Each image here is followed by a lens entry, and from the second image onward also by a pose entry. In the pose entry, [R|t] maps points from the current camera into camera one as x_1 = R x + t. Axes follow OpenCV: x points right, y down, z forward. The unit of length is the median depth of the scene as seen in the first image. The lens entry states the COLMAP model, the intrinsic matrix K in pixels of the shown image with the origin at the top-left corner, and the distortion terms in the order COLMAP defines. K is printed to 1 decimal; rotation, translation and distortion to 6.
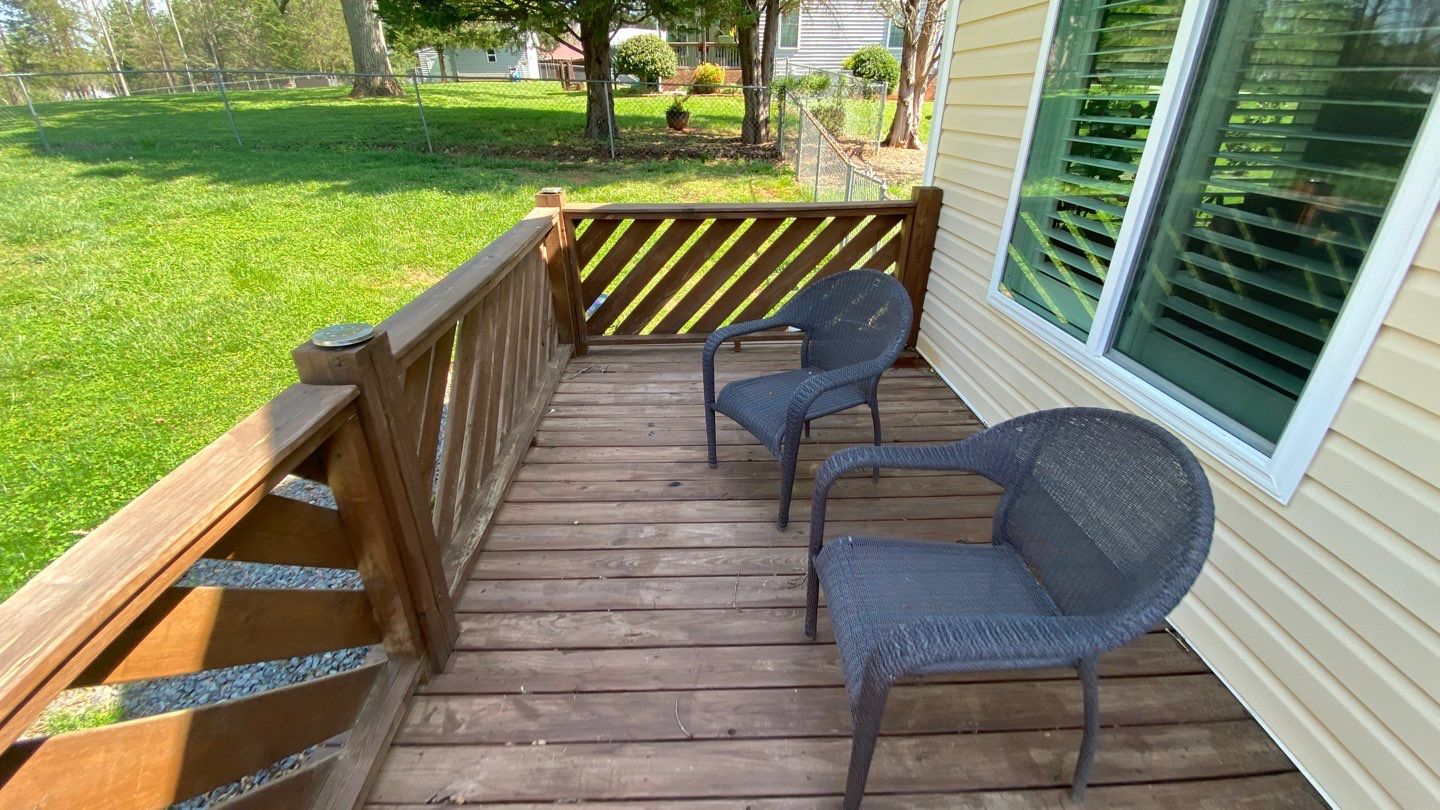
lens RADIAL K [[578.5, 0, 728.3], [0, 578.5, 402.9], [0, 0, 1]] dist [-0.013469, -0.004938]
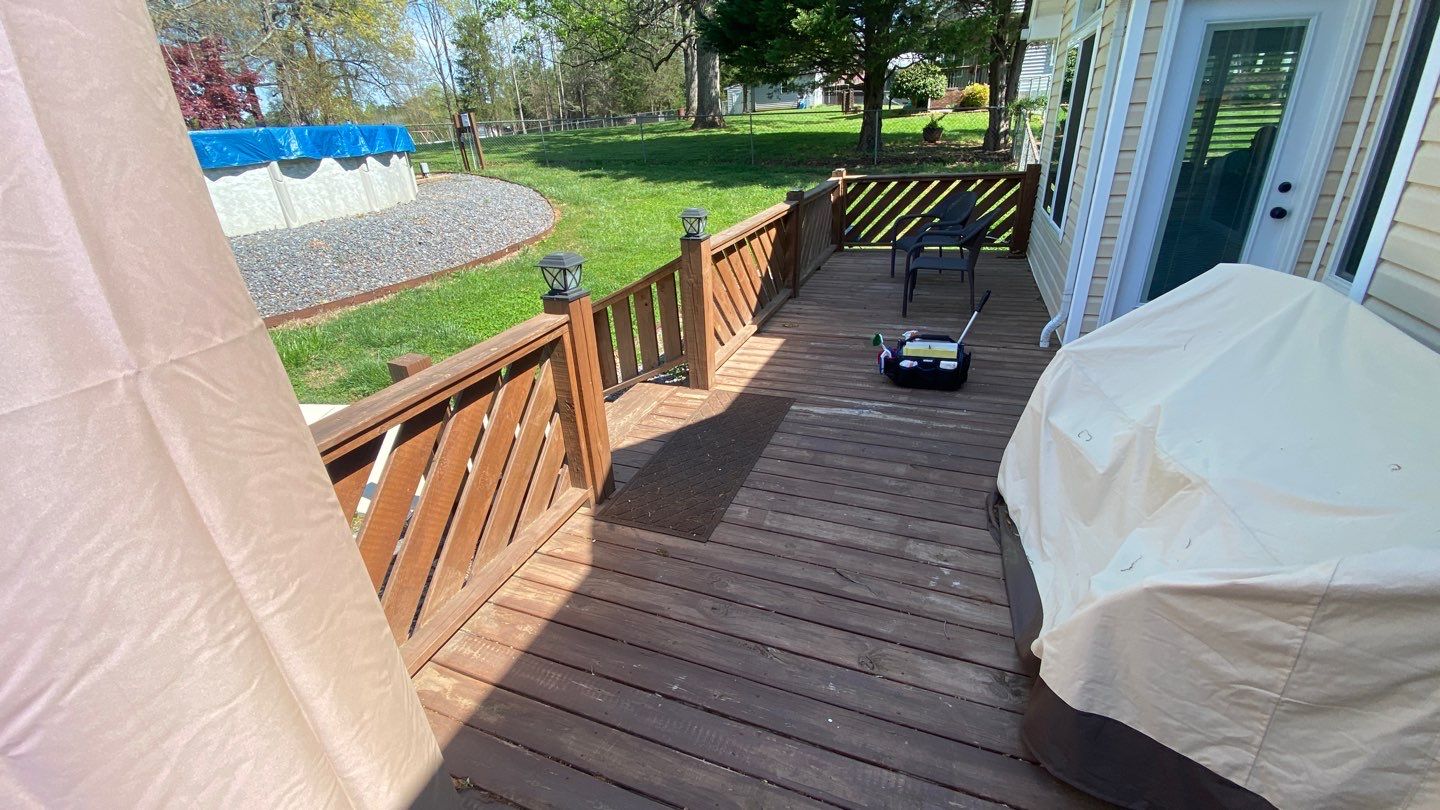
lens RADIAL K [[578.5, 0, 714.0], [0, 578.5, 406.6], [0, 0, 1]] dist [-0.013469, -0.004938]
pose [[0.902409, 0.136156, -0.408802, 0.081831], [-0.144973, 0.989390, 0.009505, 0.165795], [0.405758, 0.050687, 0.912574, -0.334849]]
